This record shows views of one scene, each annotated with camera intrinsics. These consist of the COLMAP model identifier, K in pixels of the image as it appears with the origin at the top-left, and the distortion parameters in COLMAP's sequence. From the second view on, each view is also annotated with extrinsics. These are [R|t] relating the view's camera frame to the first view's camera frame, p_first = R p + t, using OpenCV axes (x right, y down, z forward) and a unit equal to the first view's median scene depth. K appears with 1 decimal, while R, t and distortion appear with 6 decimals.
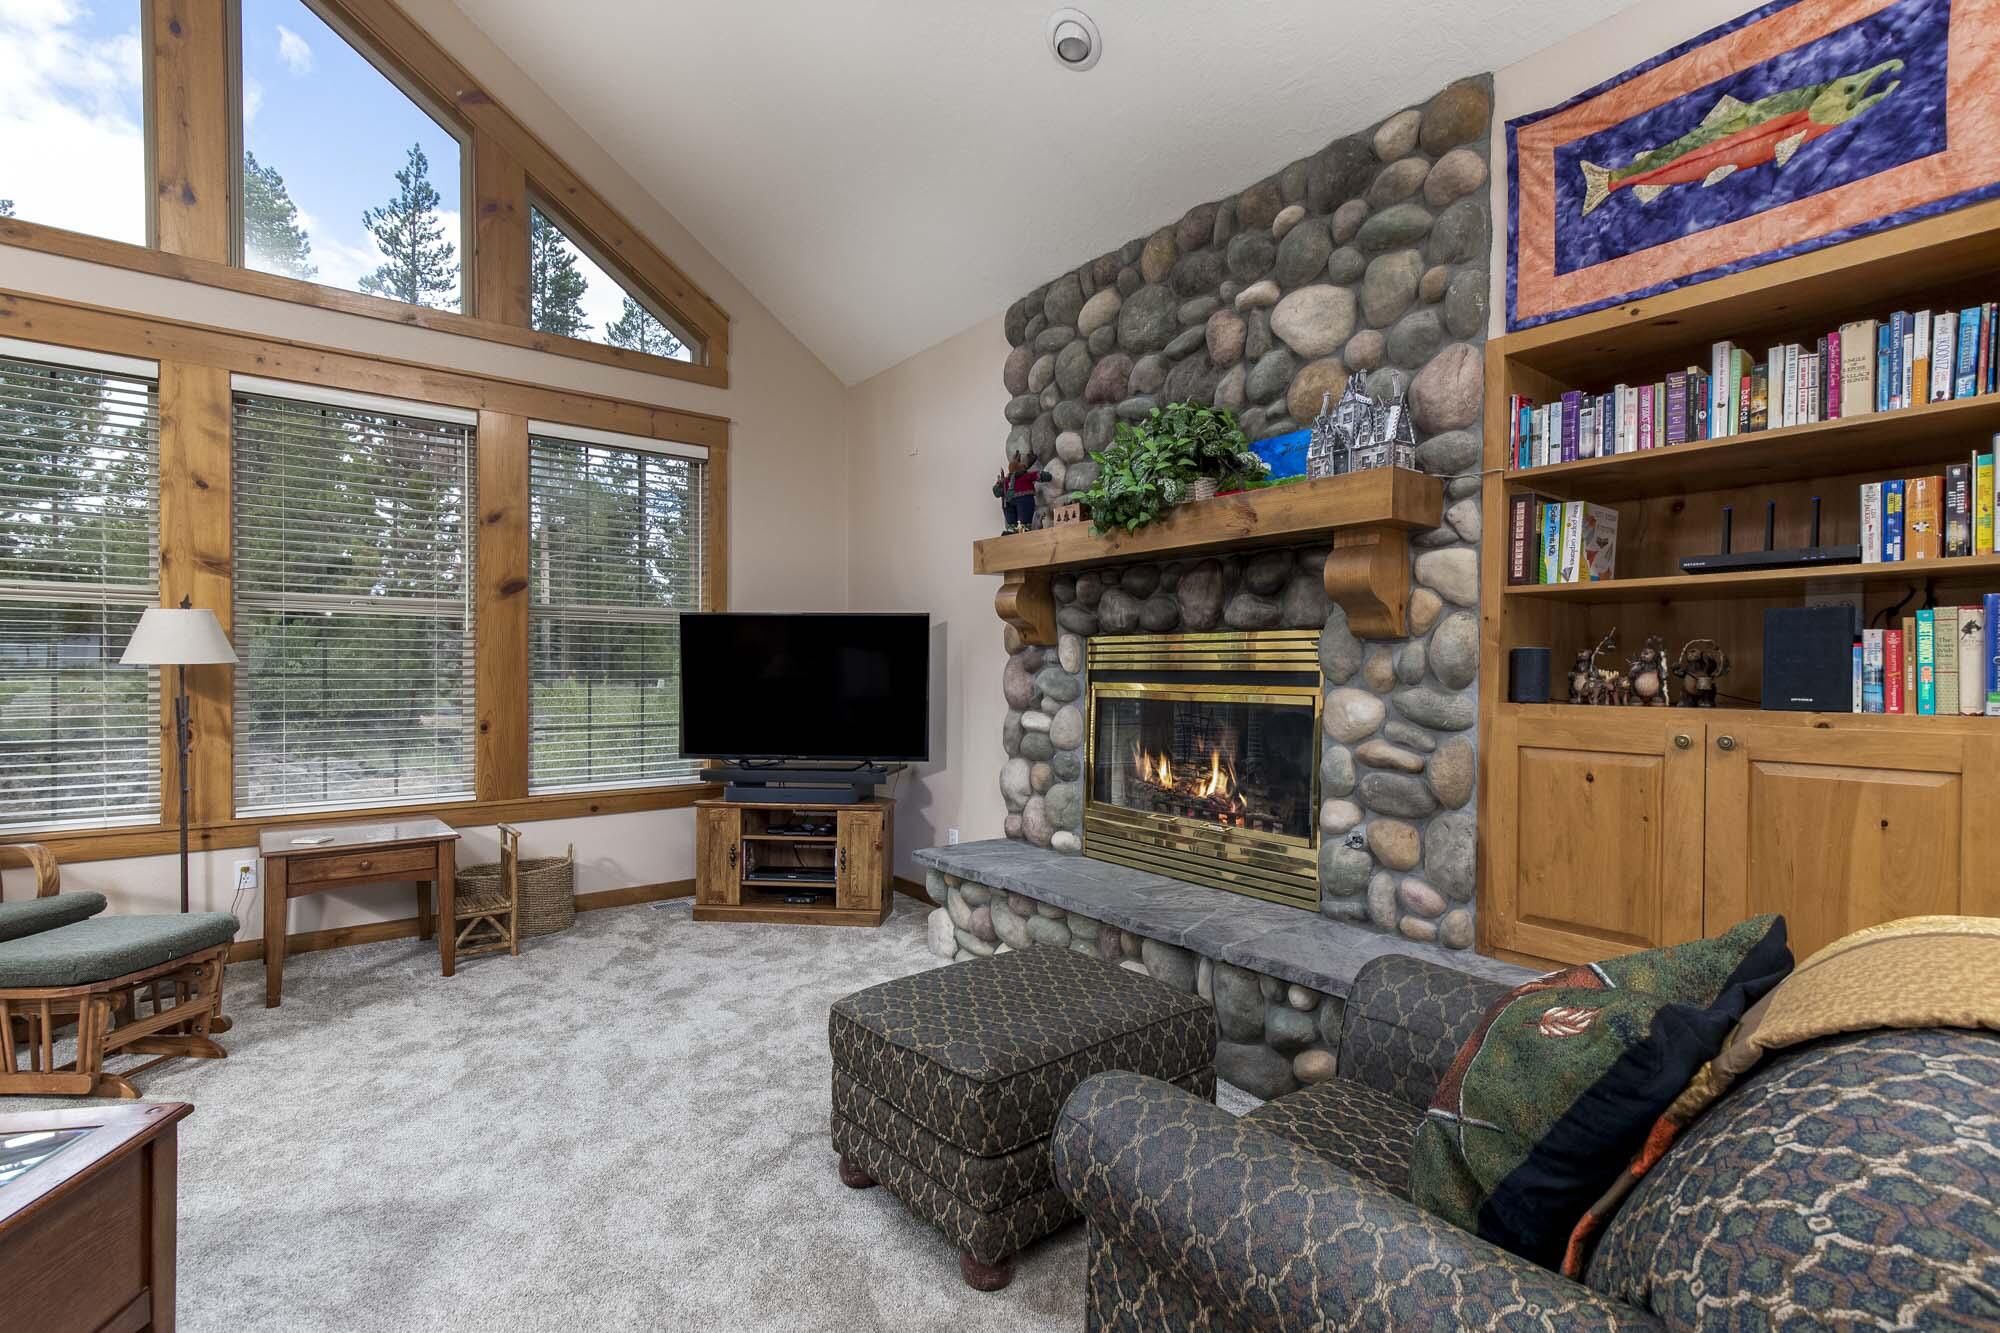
lens RADIAL K [[911.3, 0, 1019.5], [0, 911.3, 686.1], [0, 0, 1]] dist [-0.006003, 0.002729]
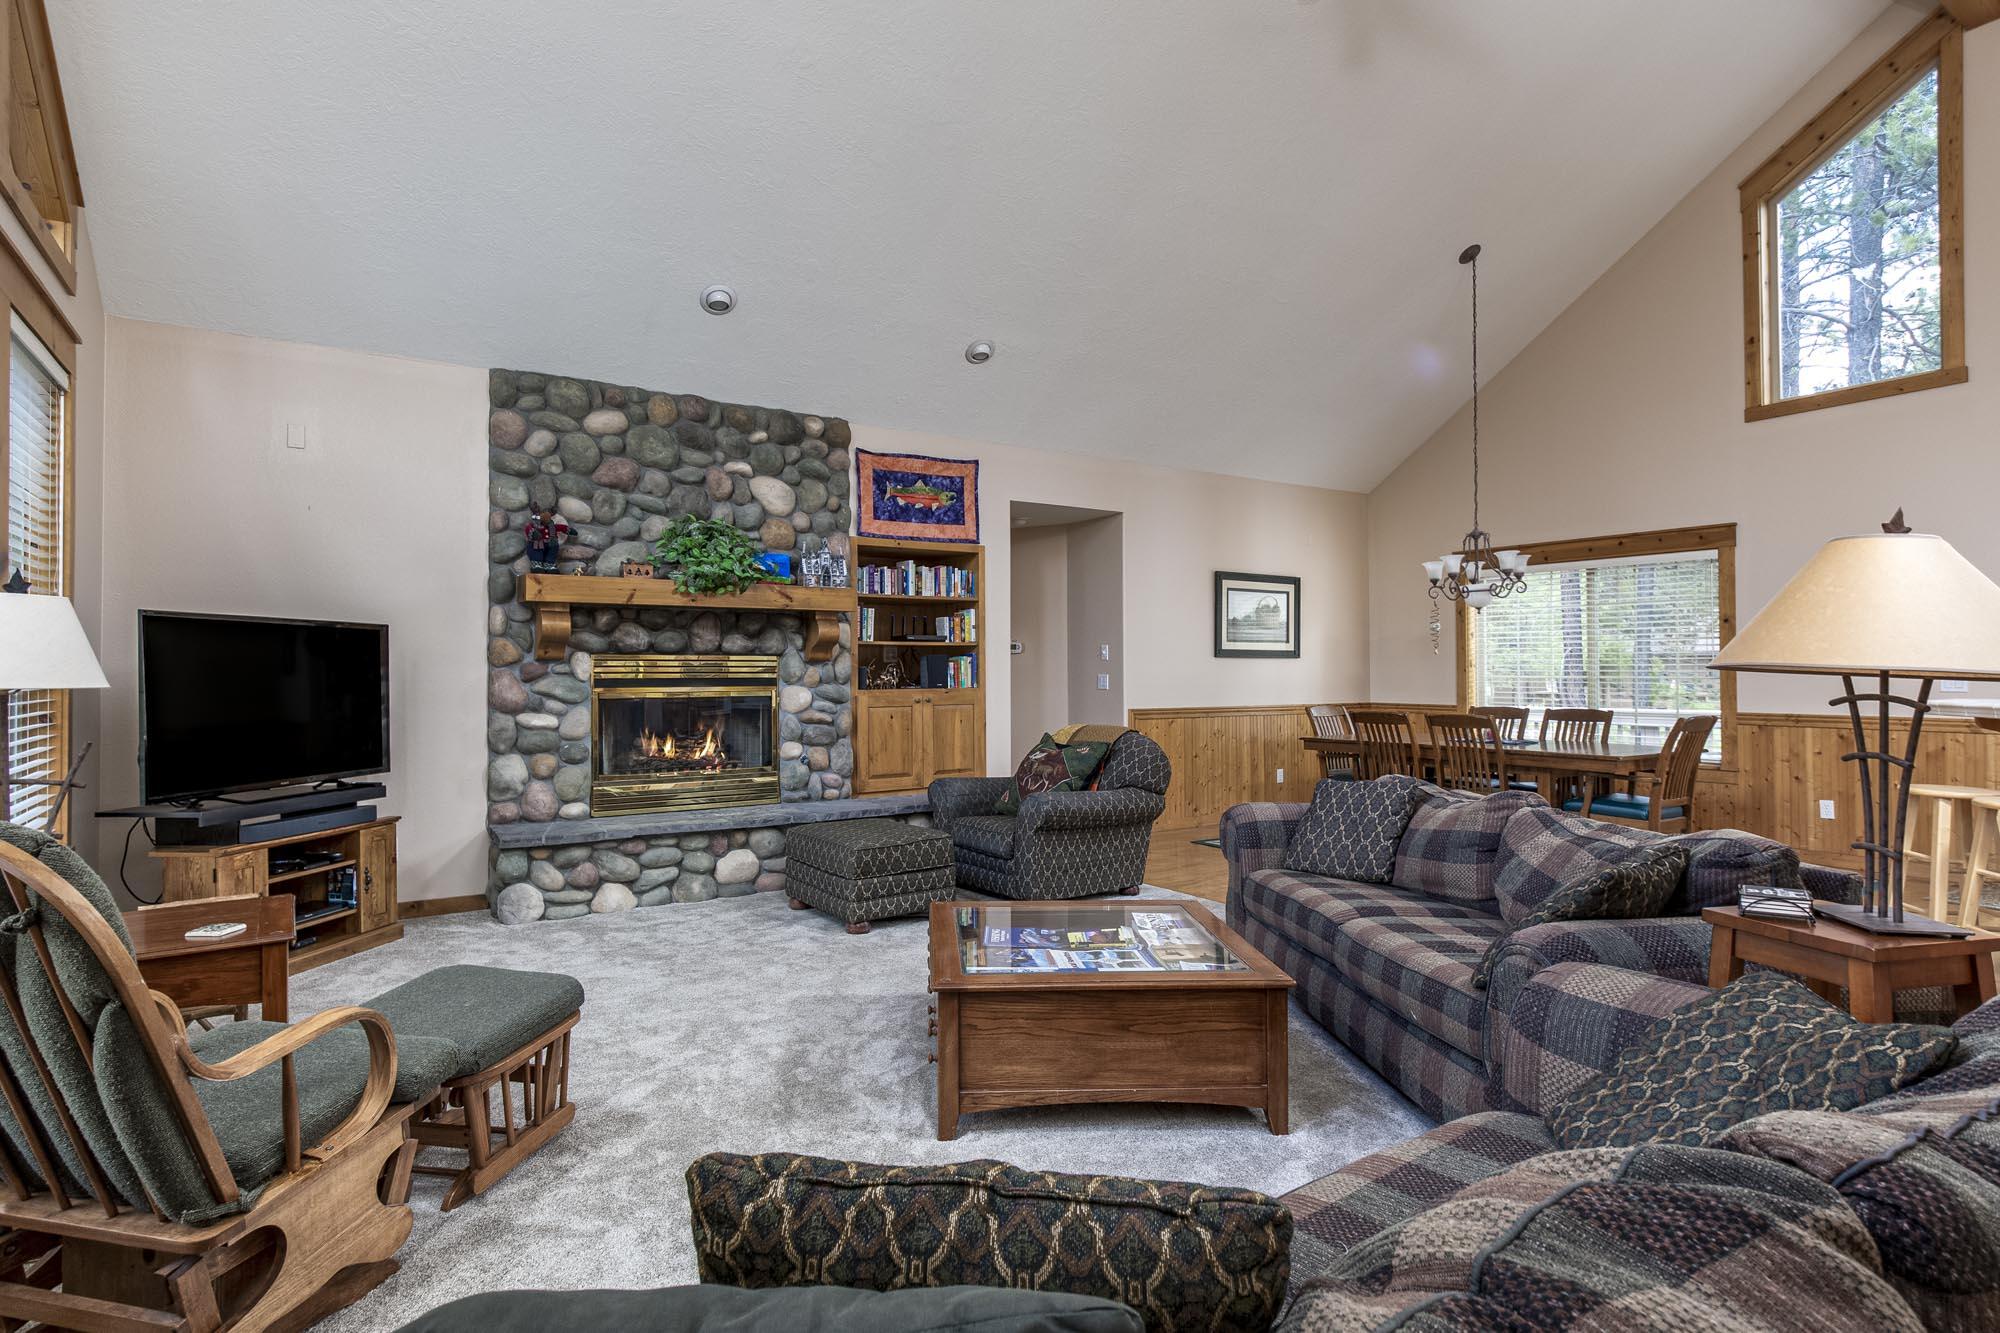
lens RADIAL K [[993.0, 0, 967.8], [0, 993.0, 662.2], [0, 0, 1]] dist [-0.003844, -0.002071]
pose [[0.102548, 0.002522, 0.994725, -1.524244], [0.023174, 0.999719, -0.004923, -0.025755], [-0.994458, 0.023557, 0.102461, 0.337198]]
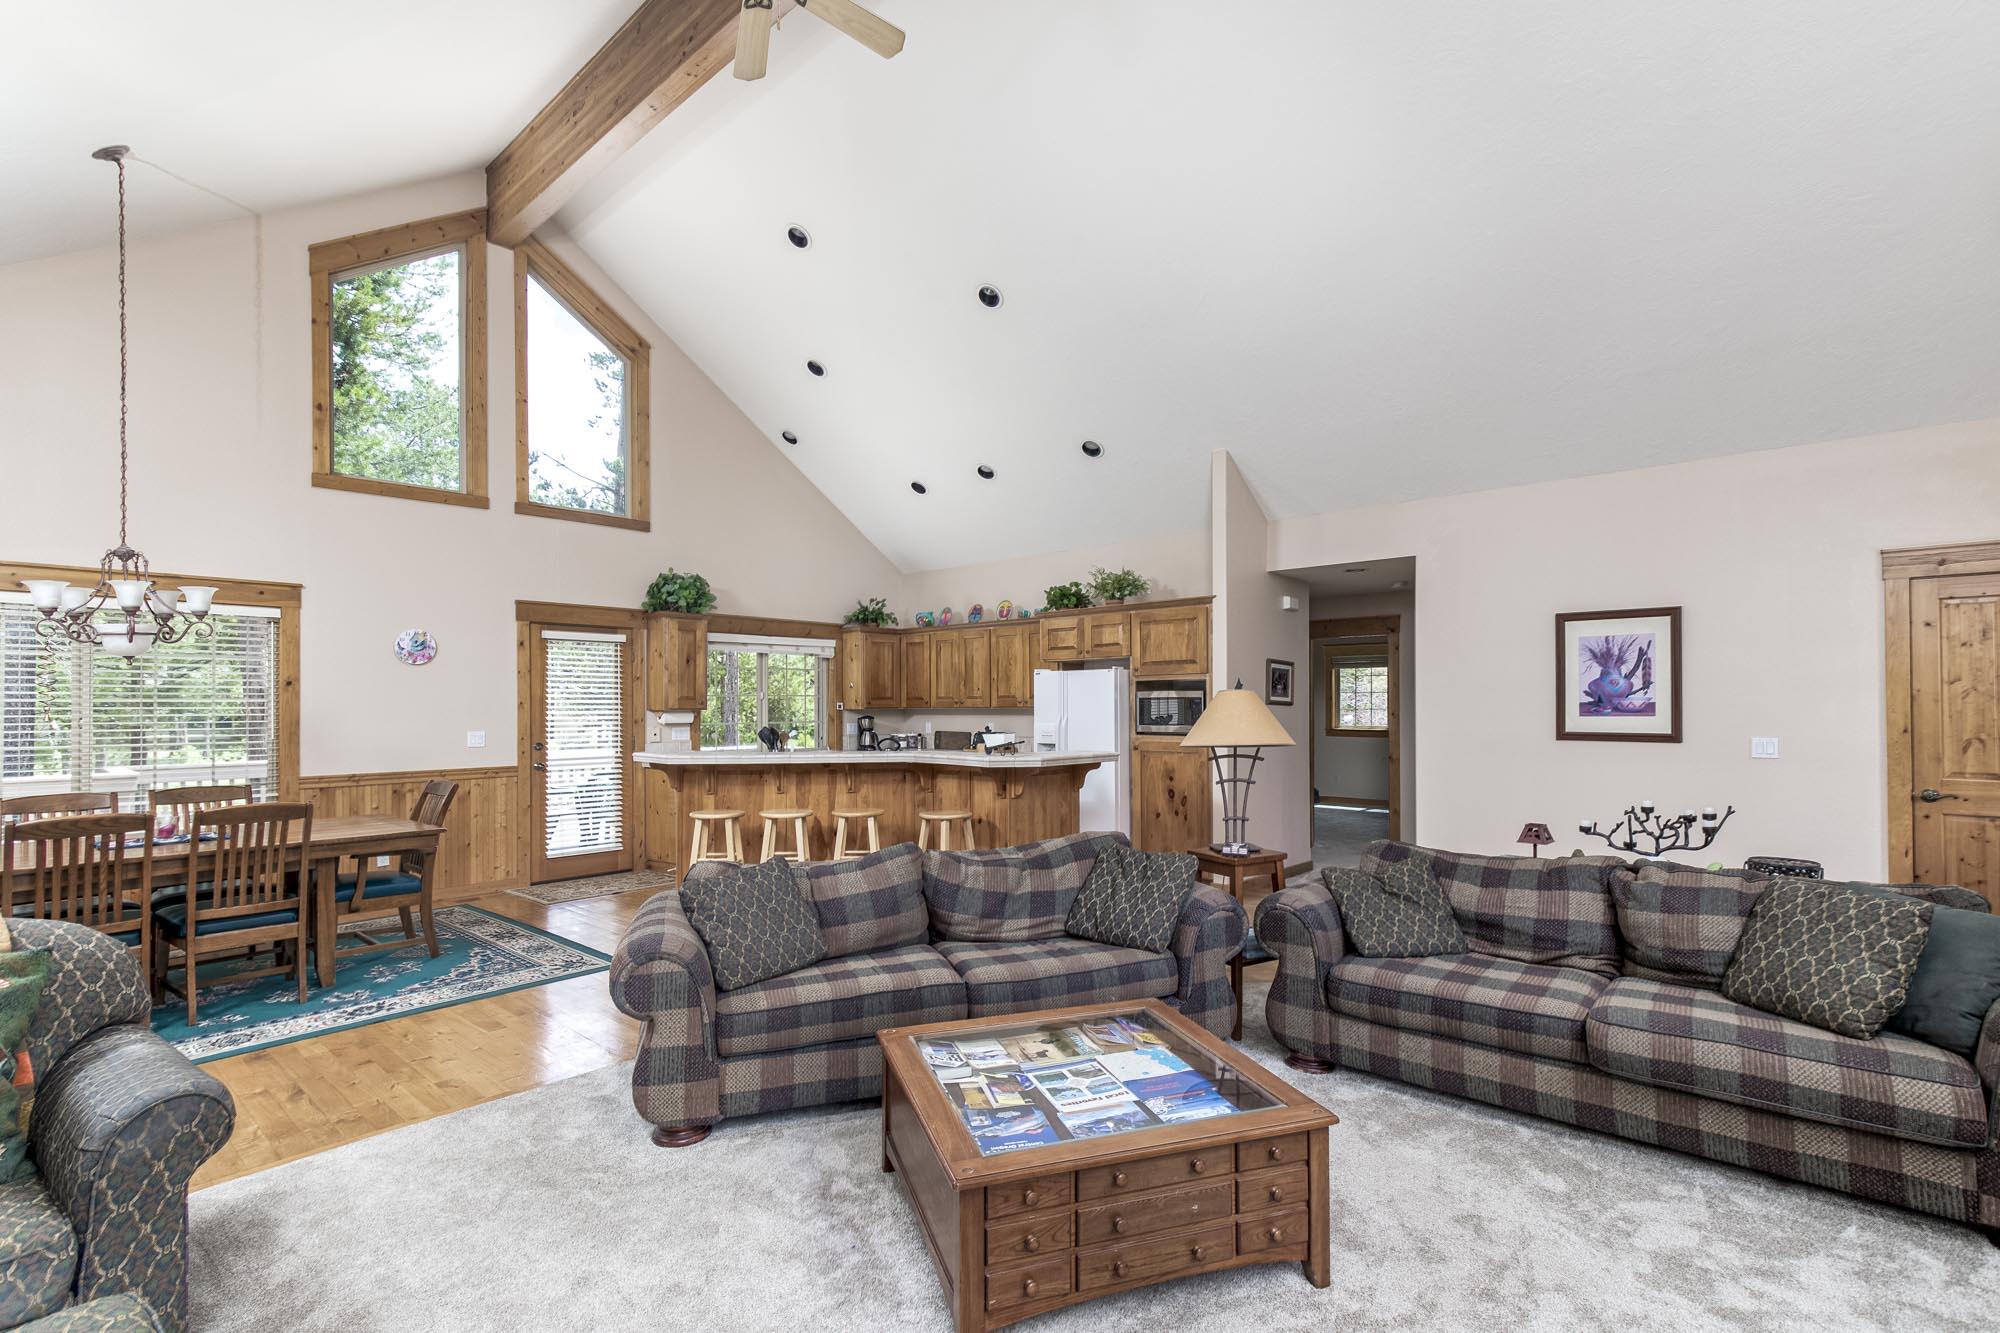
lens RADIAL K [[911.3, 0, 1019.8], [0, 911.3, 706.6], [0, 0, 1]] dist [-0.006003, 0.002729]
pose [[-0.985967, -0.003707, -0.166896, -0.404720], [-0.006794, 0.999816, 0.017927, -0.085337], [0.166799, 0.018809, -0.985811, 1.064065]]
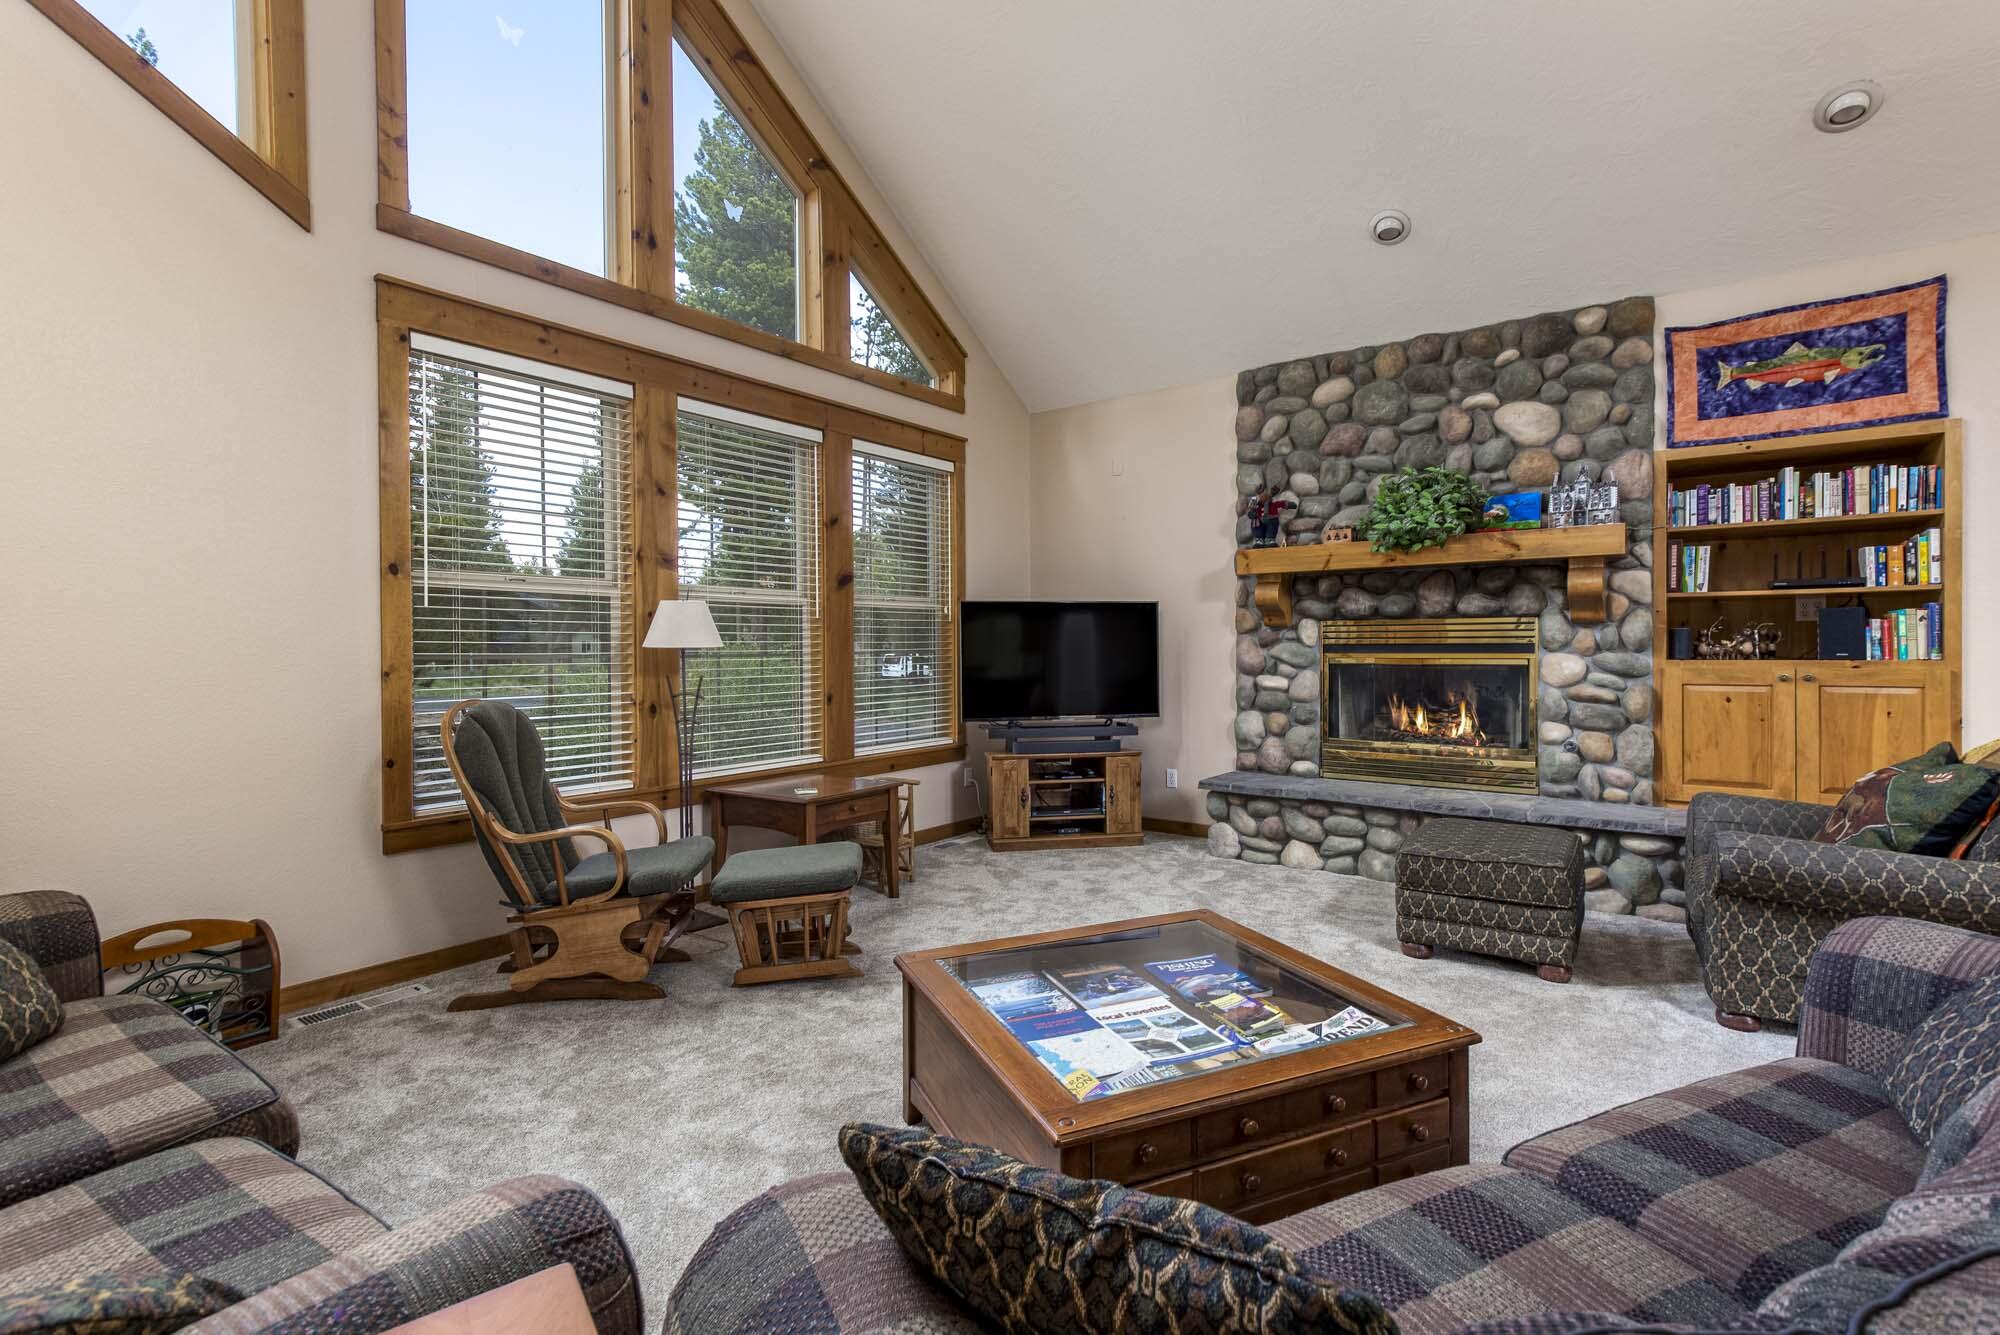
lens RADIAL K [[911.3, 0, 1038.6], [0, 911.3, 653.5], [0, 0, 1]] dist [-0.006003, 0.002729]
pose [[0.962641, -0.014088, 0.270413, -0.828574], [0.016504, 0.999842, -0.006664, -0.001612], [-0.270277, 0.010878, 0.962721, -0.264096]]
